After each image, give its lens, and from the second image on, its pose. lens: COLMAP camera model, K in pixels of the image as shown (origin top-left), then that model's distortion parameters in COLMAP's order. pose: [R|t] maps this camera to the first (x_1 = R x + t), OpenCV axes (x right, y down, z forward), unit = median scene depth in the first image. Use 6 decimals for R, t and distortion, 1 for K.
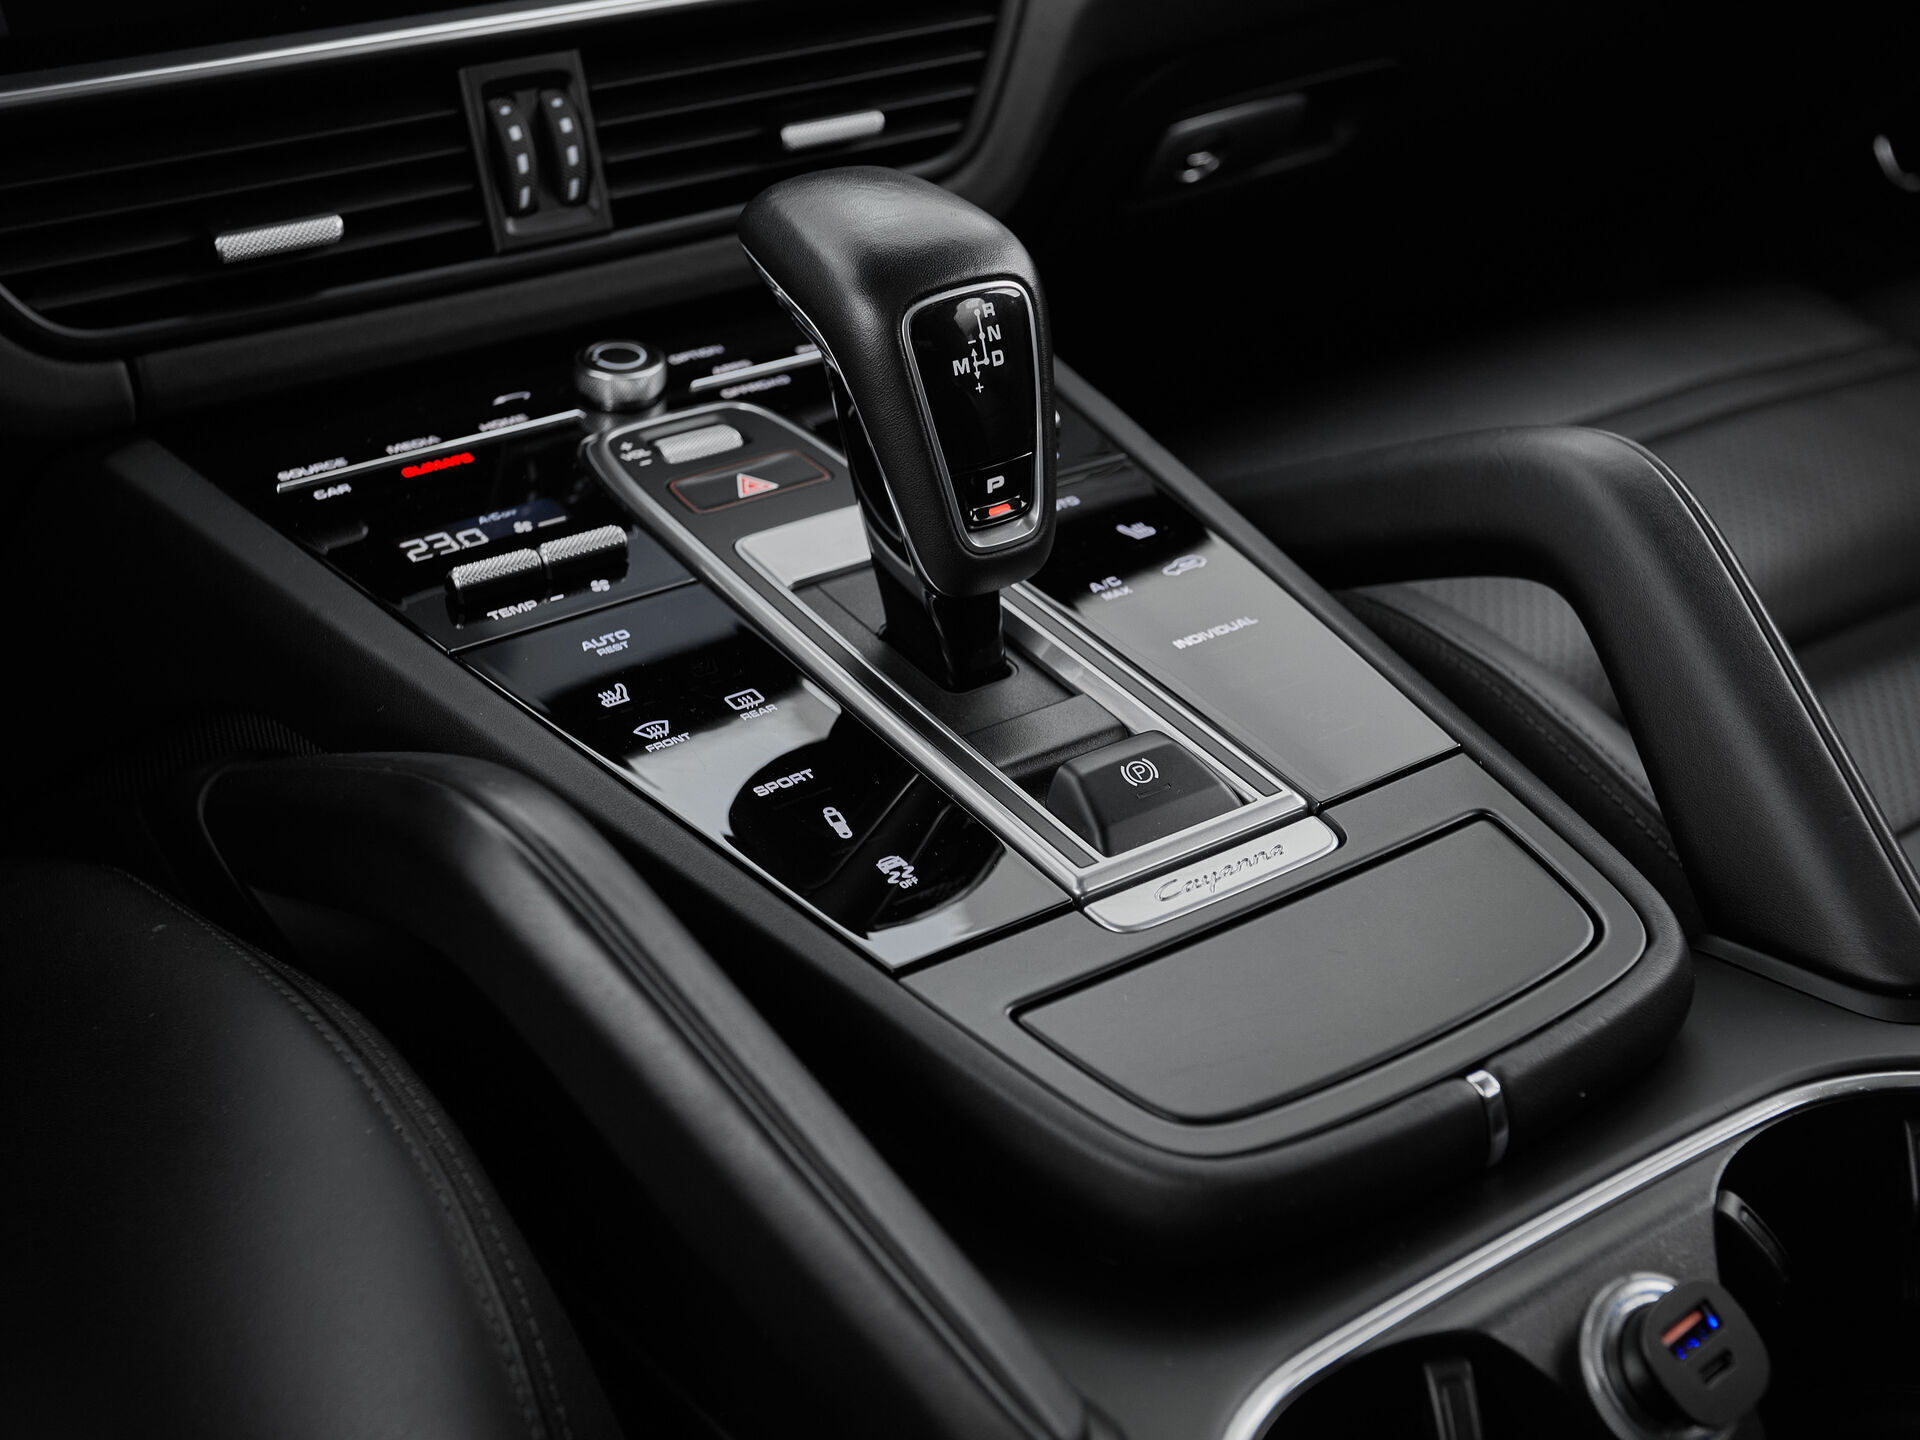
lens RADIAL K [[2589.7, 0, 951.2], [0, 2589.7, 722.3], [0, 0, 1]] dist [0.039425, 0.000000]
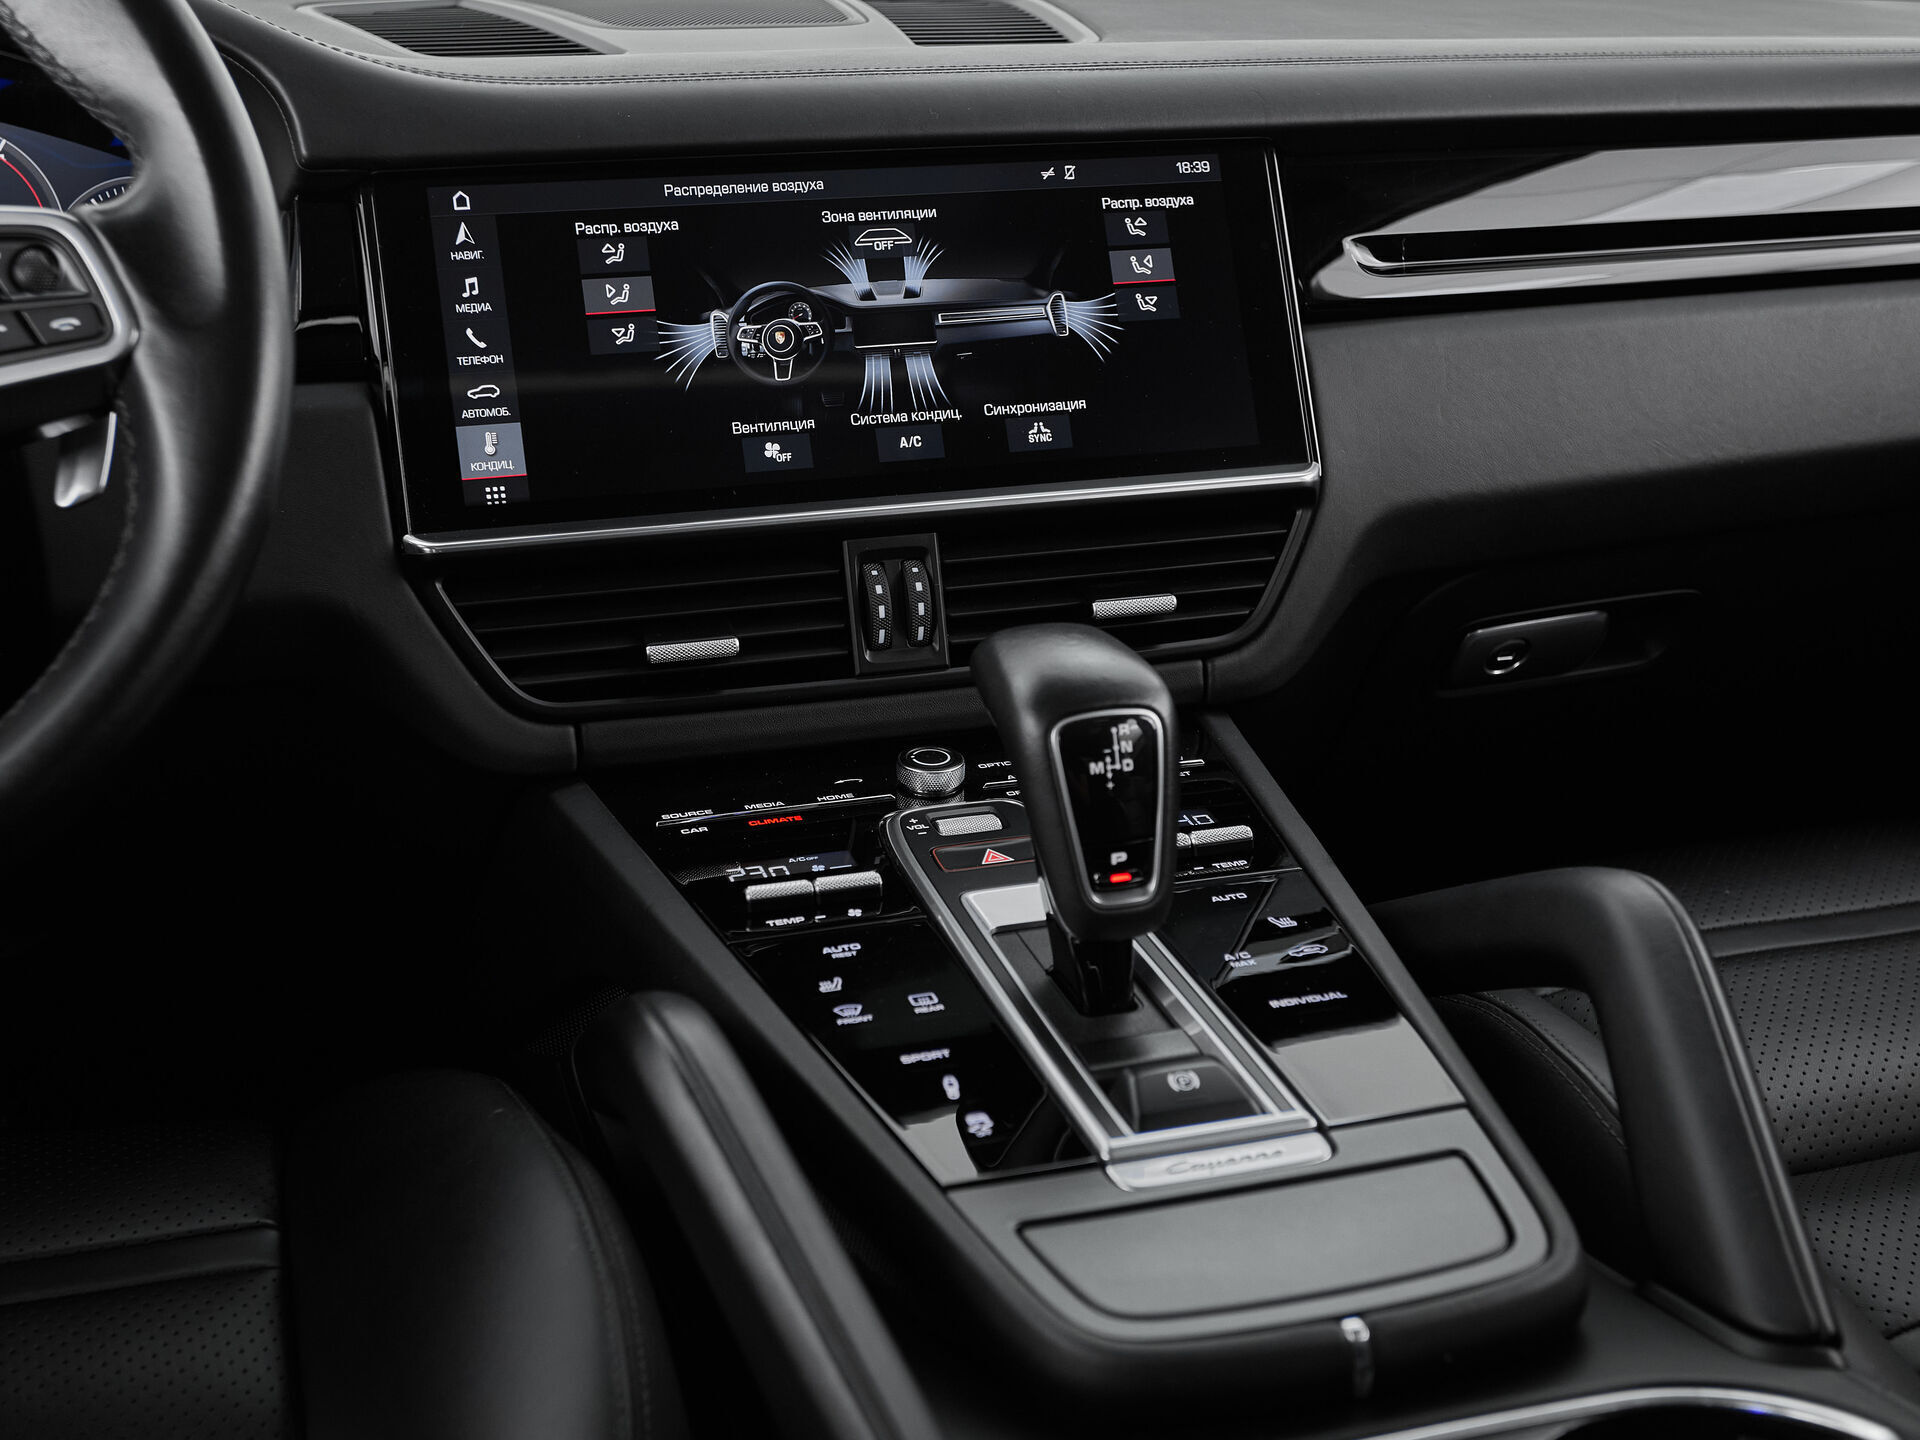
lens RADIAL K [[2589.7, 0, 892.6], [0, 2589.7, 691.0], [0, 0, 1]] dist [0.039425, 0.000000]
pose [[0.950865, 0.078031, -0.299610, 0.287446], [-0.136813, 0.974008, -0.180528, 0.078023], [0.277736, 0.212649, 0.936826, -0.290660]]
